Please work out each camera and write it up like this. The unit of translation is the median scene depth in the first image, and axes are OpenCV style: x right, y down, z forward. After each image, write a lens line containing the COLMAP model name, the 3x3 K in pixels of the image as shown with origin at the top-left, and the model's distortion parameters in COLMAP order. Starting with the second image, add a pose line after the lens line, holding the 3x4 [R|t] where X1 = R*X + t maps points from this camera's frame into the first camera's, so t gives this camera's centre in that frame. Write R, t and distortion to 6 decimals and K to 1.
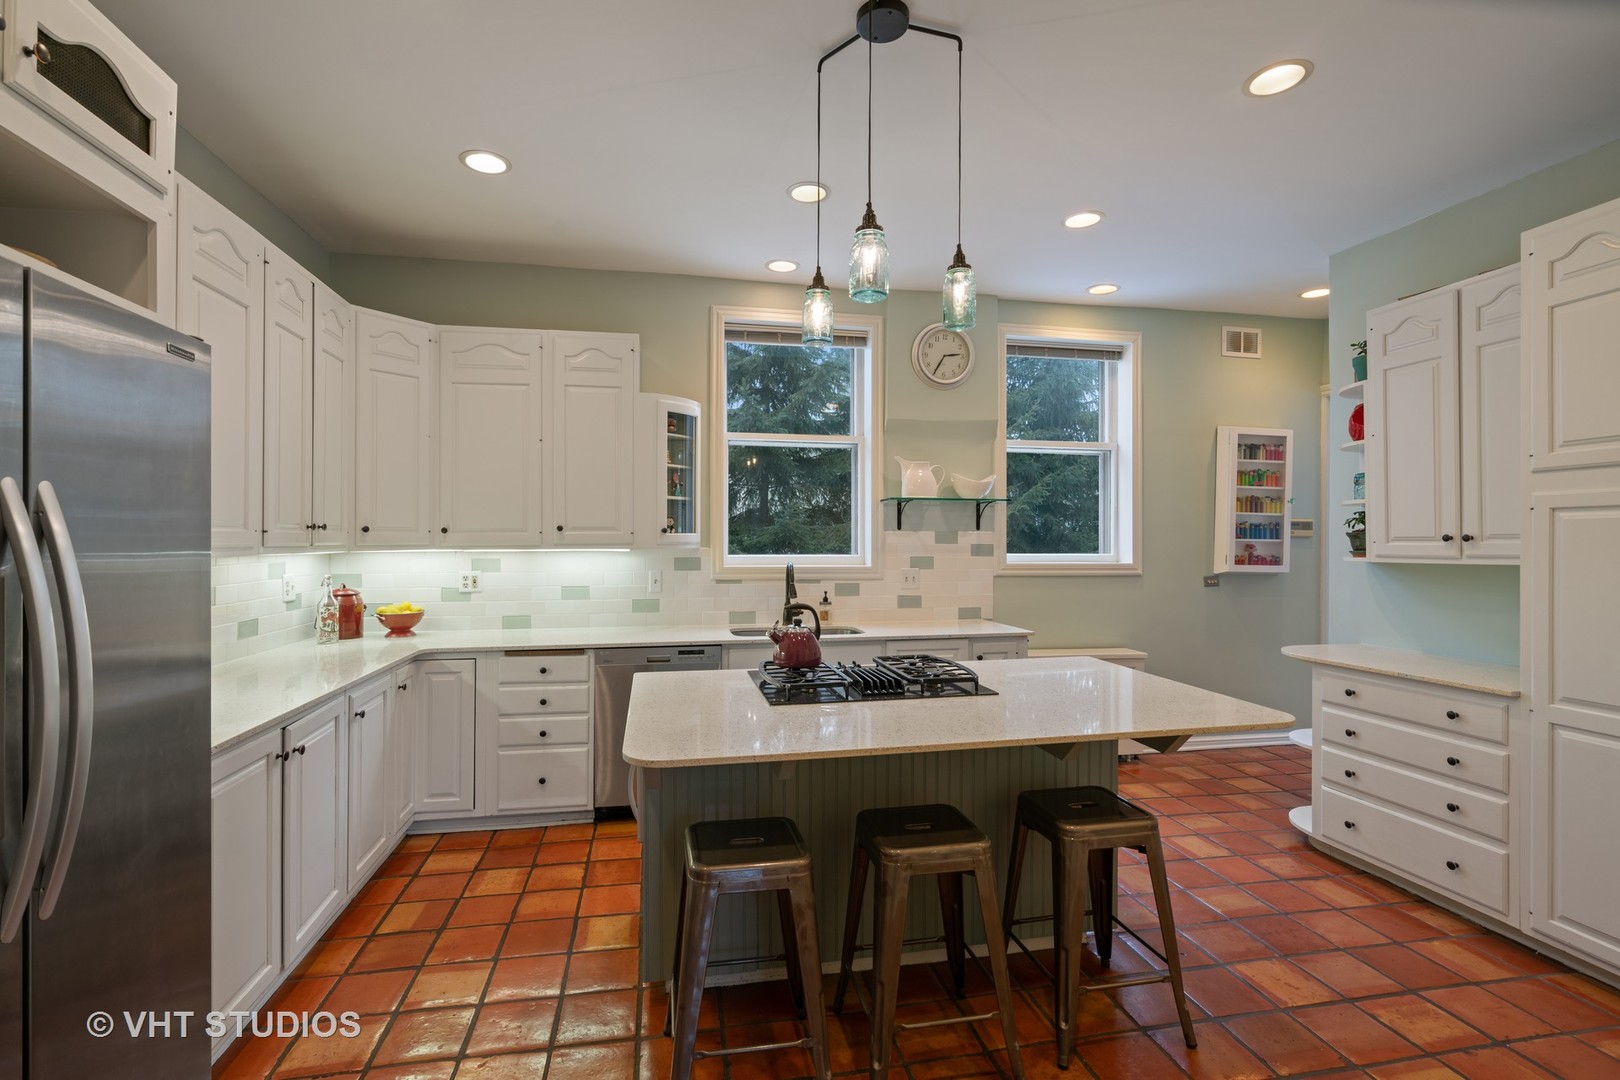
lens RADIAL K [[726.5, 0, 800.5], [0, 726.5, 539.9], [0, 0, 1]] dist [-0.008955, -0.000116]
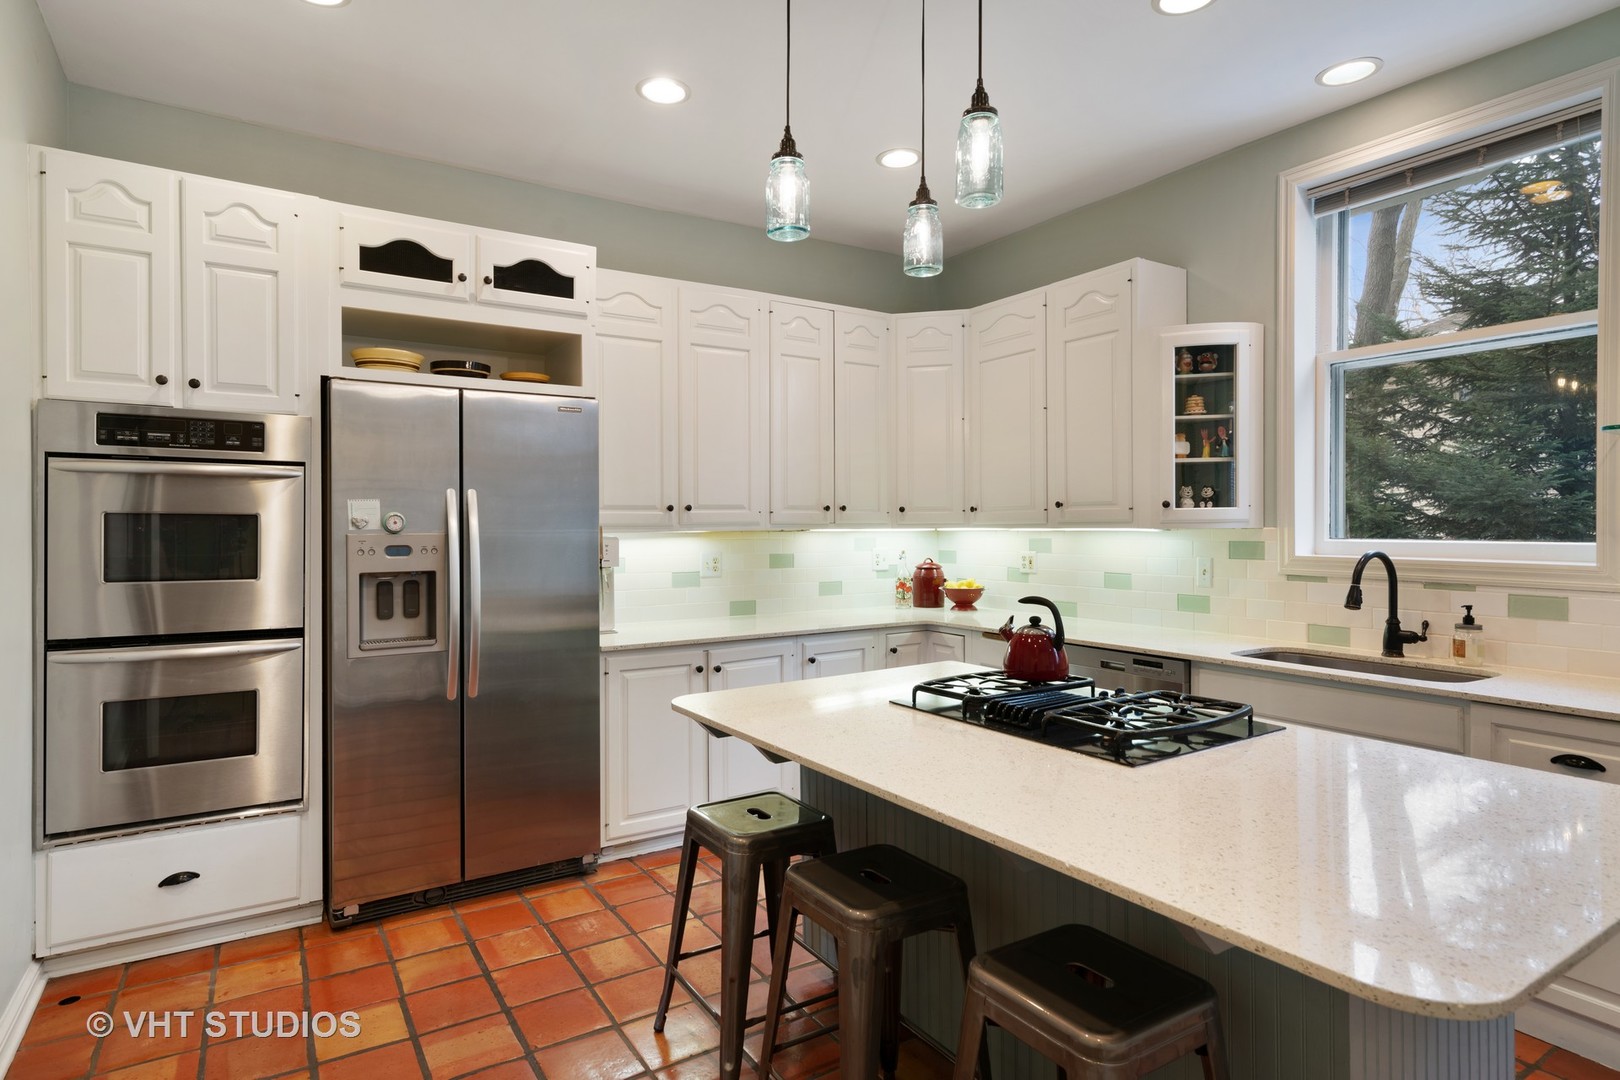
lens RADIAL K [[874.6, 0, 805.2], [0, 874.6, 531.6], [0, 0, 1]] dist [-0.003697, -0.000313]
pose [[0.366486, 0.007423, -0.930394, 0.525398], [0.004471, 0.999943, 0.009739, 0.005028], [0.930413, -0.007729, 0.366432, 0.304932]]
